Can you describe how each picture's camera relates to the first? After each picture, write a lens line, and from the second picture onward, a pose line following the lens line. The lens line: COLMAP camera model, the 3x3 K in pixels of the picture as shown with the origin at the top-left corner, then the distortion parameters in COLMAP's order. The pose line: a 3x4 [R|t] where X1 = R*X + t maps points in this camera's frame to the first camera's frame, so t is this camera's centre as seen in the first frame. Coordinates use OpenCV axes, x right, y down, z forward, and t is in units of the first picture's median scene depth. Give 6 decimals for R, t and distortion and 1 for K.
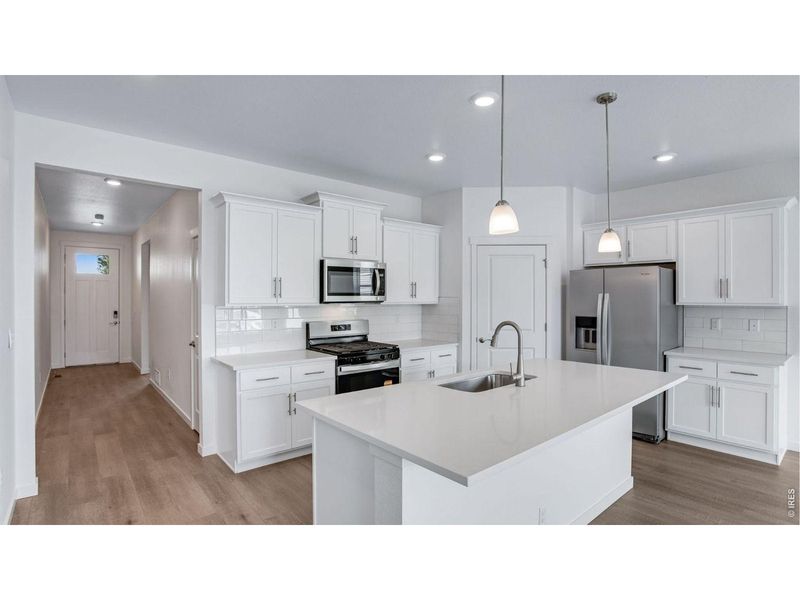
lens RADIAL K [[398.9, 0, 410.4], [0, 398.9, 301.0], [0, 0, 1]] dist [-0.039219, 0.008033]
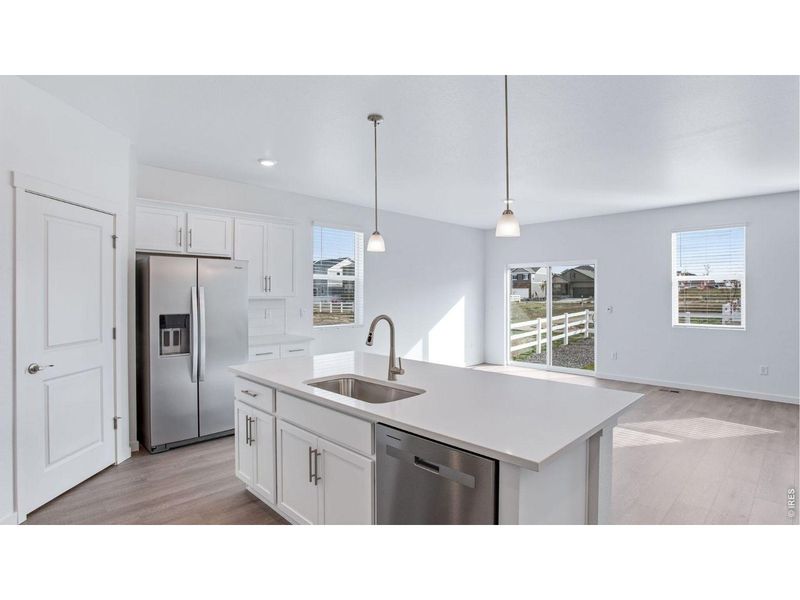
lens RADIAL K [[413.2, 0, 395.1], [0, 413.2, 289.5], [0, 0, 1]] dist [-0.040006, 0.002038]
pose [[-0.044836, 0.010891, 0.998935, -0.437982], [0.008631, 0.999907, -0.010514, 0.001002], [-0.998957, 0.008150, -0.044926, 0.608335]]
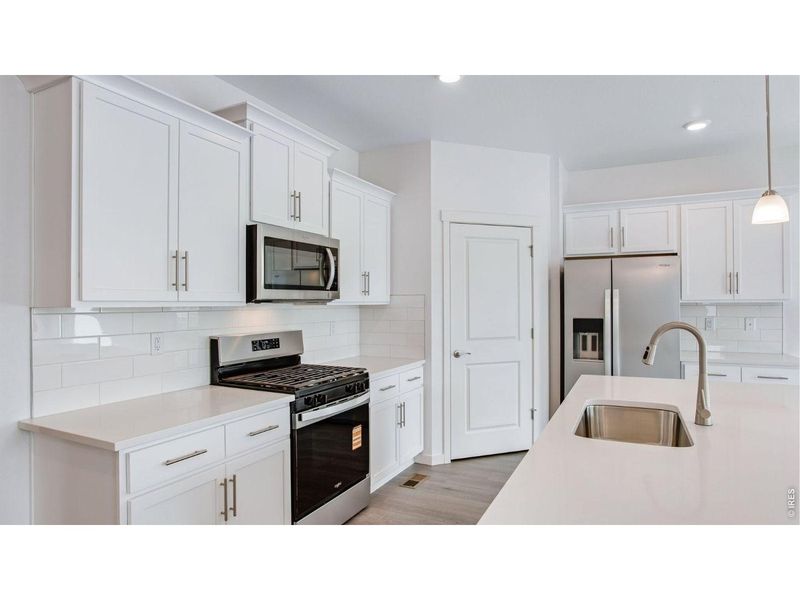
lens RADIAL K [[460.1, 0, 409.8], [0, 460.1, 301.5], [0, 0, 1]] dist [-0.014201, -0.002037]
pose [[0.920693, -0.004232, 0.390265, -0.257958], [0.009332, 0.999894, -0.011172, 0.013013], [-0.390176, 0.013928, 0.920635, 0.301363]]
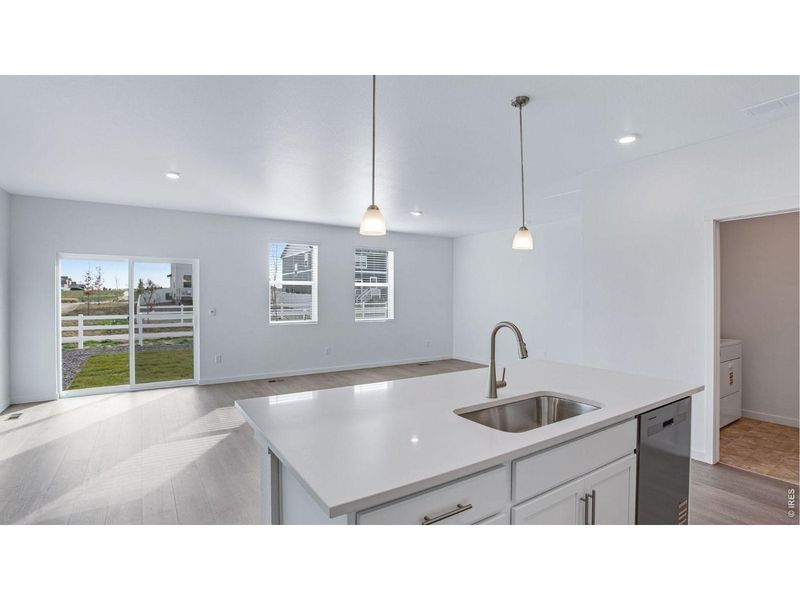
lens RADIAL K [[403.0, 0, 391.9], [0, 403.0, 297.6], [0, 0, 1]] dist [-0.037787, 0.006957]
pose [[-0.989550, -0.000219, 0.144188, 0.243648], [0.002230, 0.999856, 0.016820, -0.008134], [-0.144171, 0.016966, -0.989407, 1.121901]]
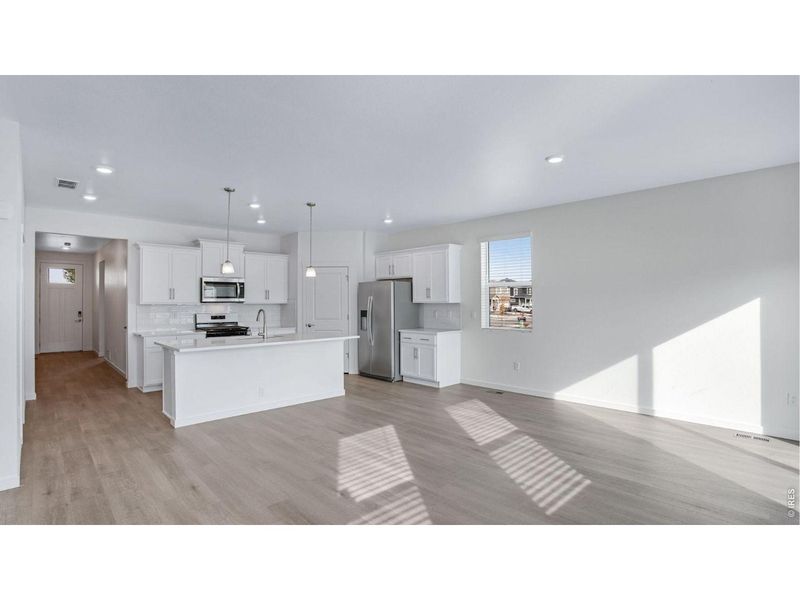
lens RADIAL K [[403.0, 0, 408.0], [0, 403.0, 301.0], [0, 0, 1]] dist [-0.037787, 0.006957]
pose [[0.998922, -0.003752, 0.046264, 0.574543], [0.004355, 0.999907, -0.012920, 0.023780], [-0.046211, 0.013108, 0.998846, -0.747371]]
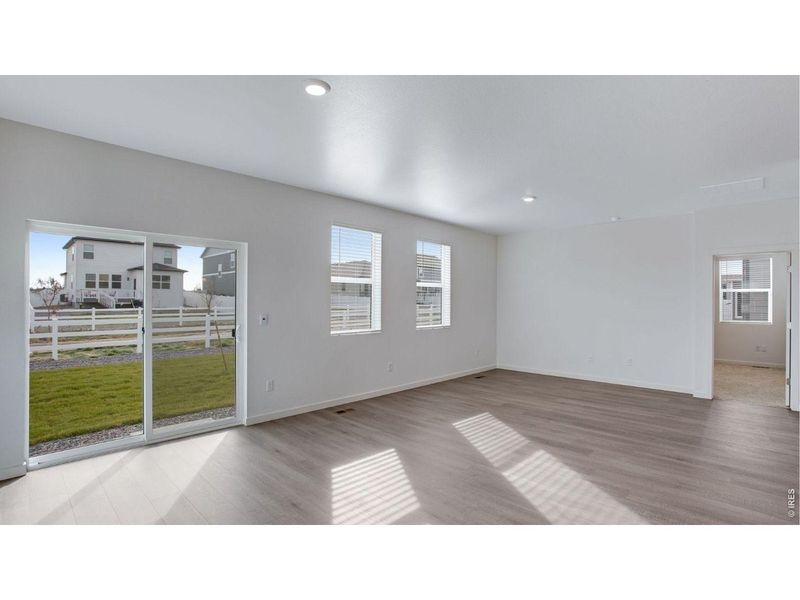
lens RADIAL K [[398.9, 0, 409.3], [0, 398.9, 292.3], [0, 0, 1]] dist [-0.039219, 0.008033]
pose [[-0.996778, -0.007257, -0.079877, 0.864509], [-0.006773, 0.999957, -0.006334, 0.003498], [0.079919, -0.005773, -0.996785, 0.787806]]
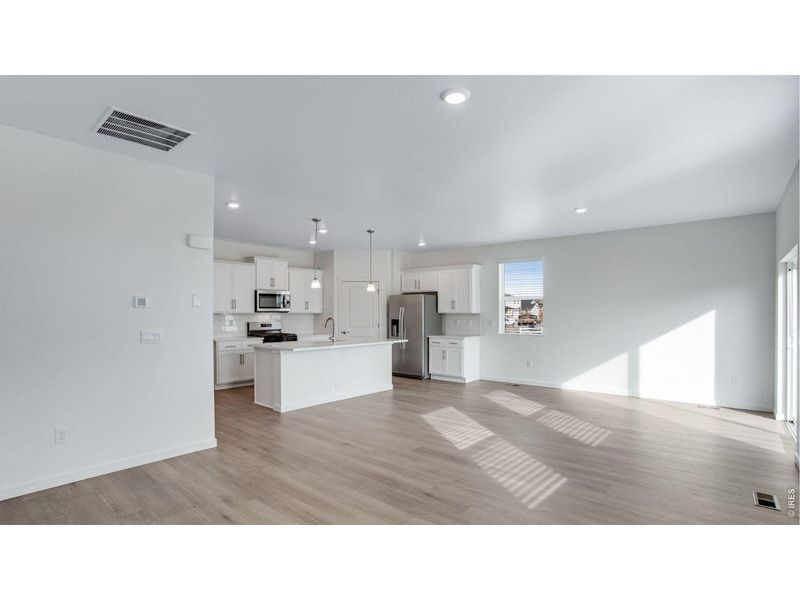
lens RADIAL K [[413.2, 0, 404.4], [0, 413.2, 318.1], [0, 0, 1]] dist [-0.040006, 0.002038]
pose [[0.990376, -0.002831, 0.138373, 0.215256], [0.002352, 0.999991, 0.003622, 0.027899], [-0.138382, -0.003262, 0.990374, -1.070850]]
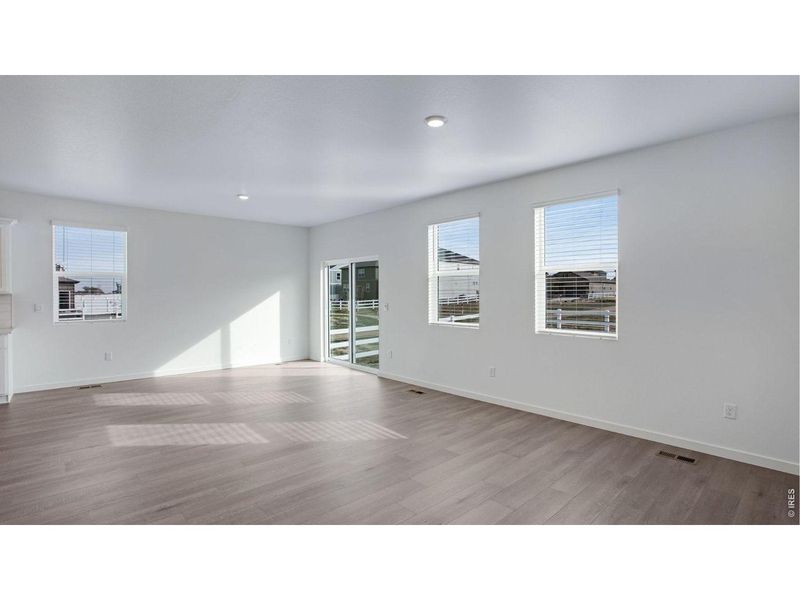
lens RADIAL K [[398.9, 0, 397.3], [0, 398.9, 293.9], [0, 0, 1]] dist [-0.039219, 0.008033]
pose [[0.002711, -0.002435, 0.999993, -0.398202], [0.011056, 0.999936, 0.002405, 0.021027], [-0.999935, 0.011049, 0.002738, -0.380408]]
